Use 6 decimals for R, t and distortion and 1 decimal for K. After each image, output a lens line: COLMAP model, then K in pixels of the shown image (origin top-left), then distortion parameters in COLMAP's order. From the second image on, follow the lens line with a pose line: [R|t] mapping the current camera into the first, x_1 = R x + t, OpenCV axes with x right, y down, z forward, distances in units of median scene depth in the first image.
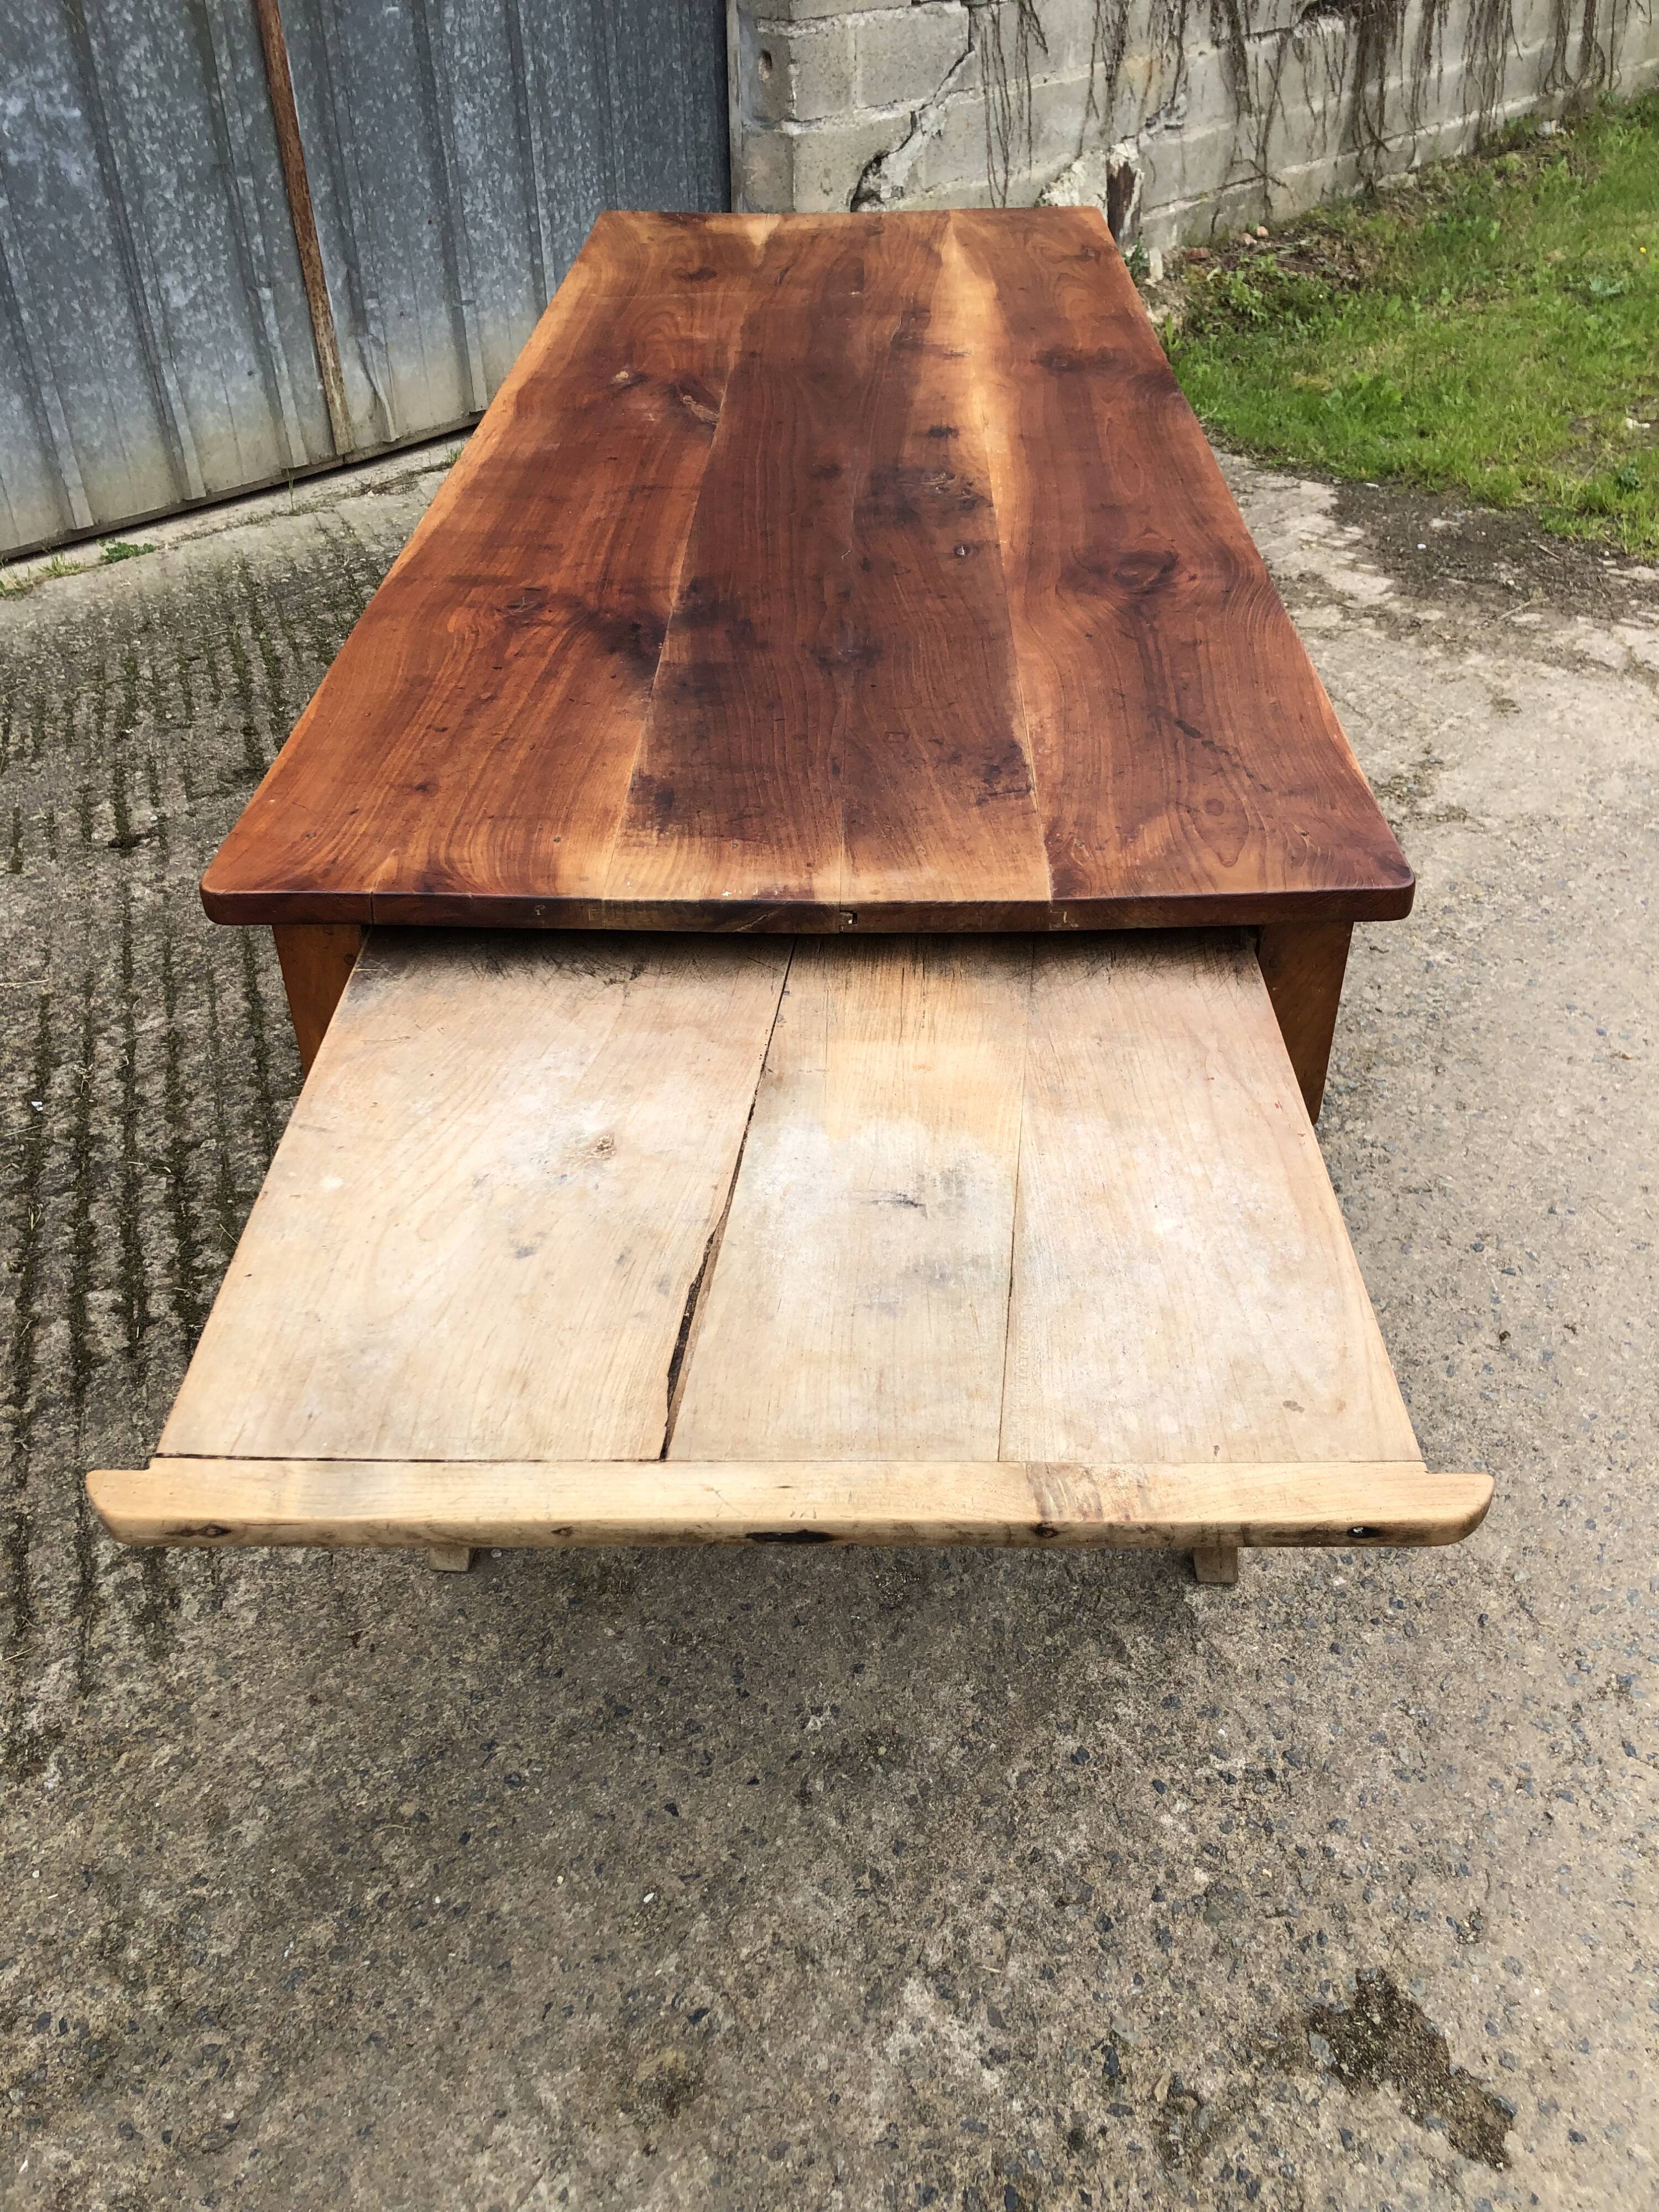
lens RADIAL K [[1803.8, 0, 802.6], [0, 1803.8, 1107.4], [0, 0, 1]] dist [-0.007317, 0.042999]
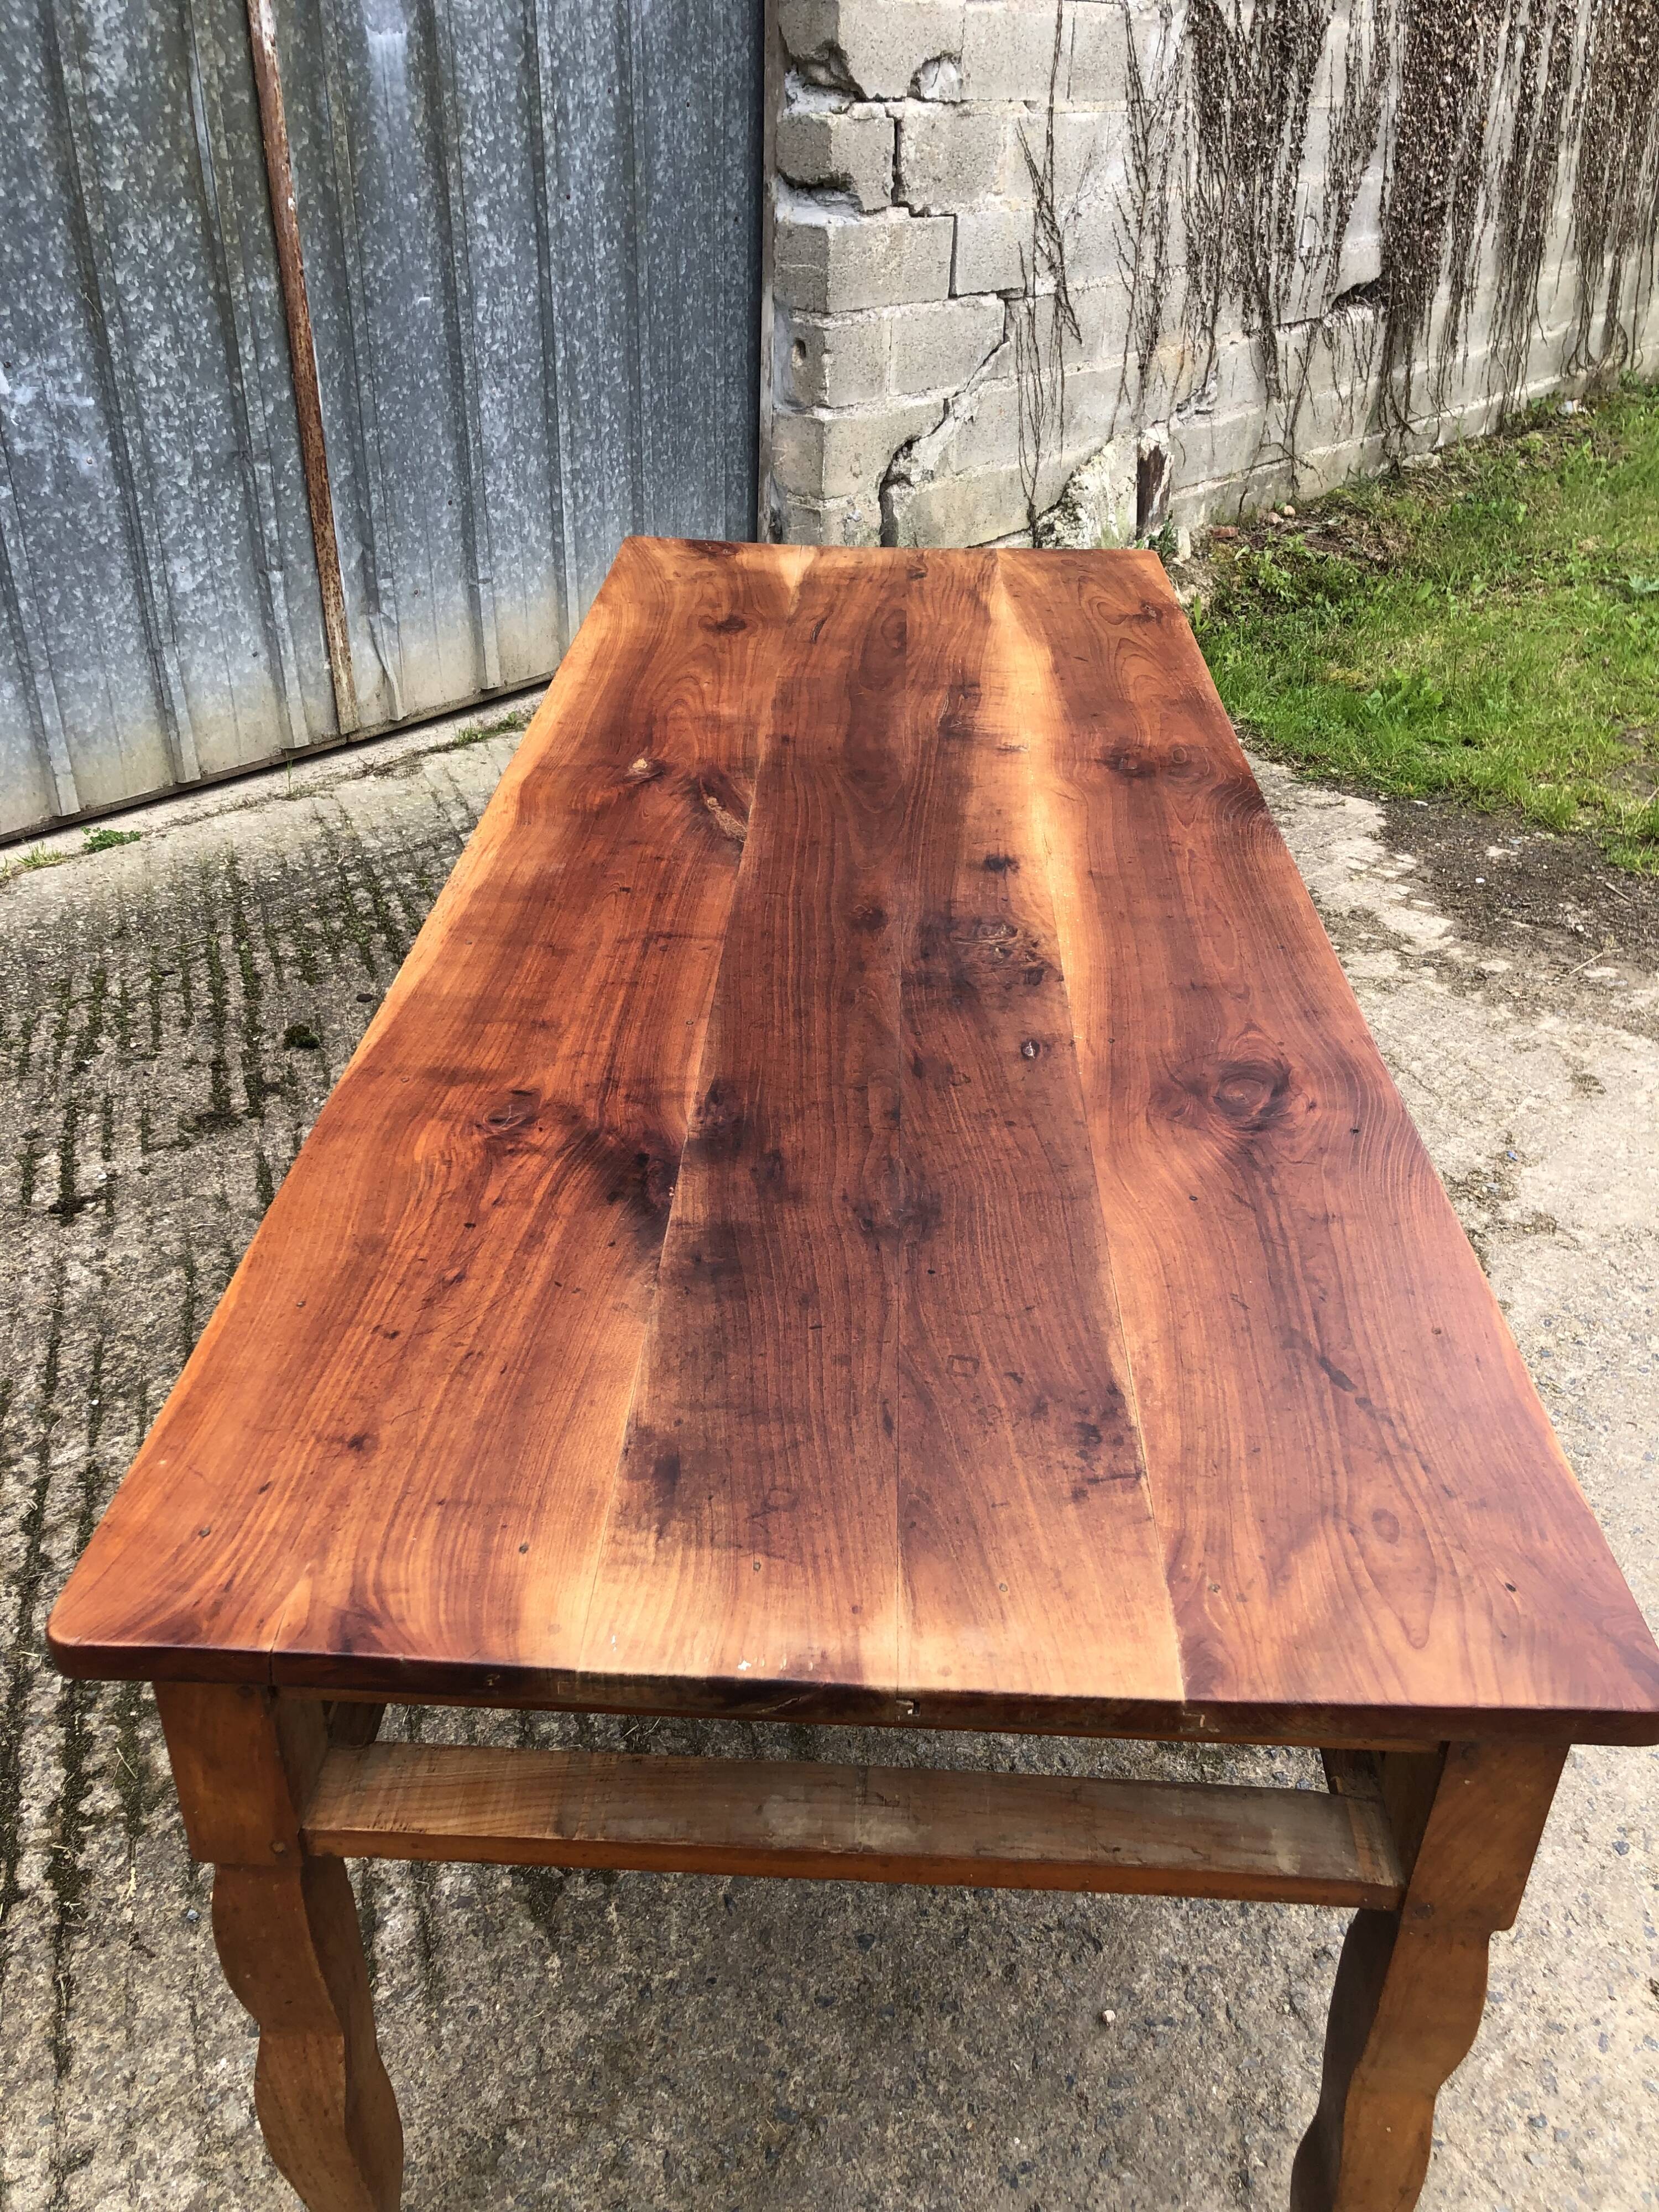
lens RADIAL K [[1772.0, 0, 760.9], [0, 1772.0, 1104.4], [0, 0, 1]] dist [-0.077570, 0.202219]
pose [[0.999140, 0.037844, -0.016957, -0.011280], [-0.039136, 0.995716, -0.083777, -0.101646], [0.013714, 0.084369, 0.996340, 0.089659]]
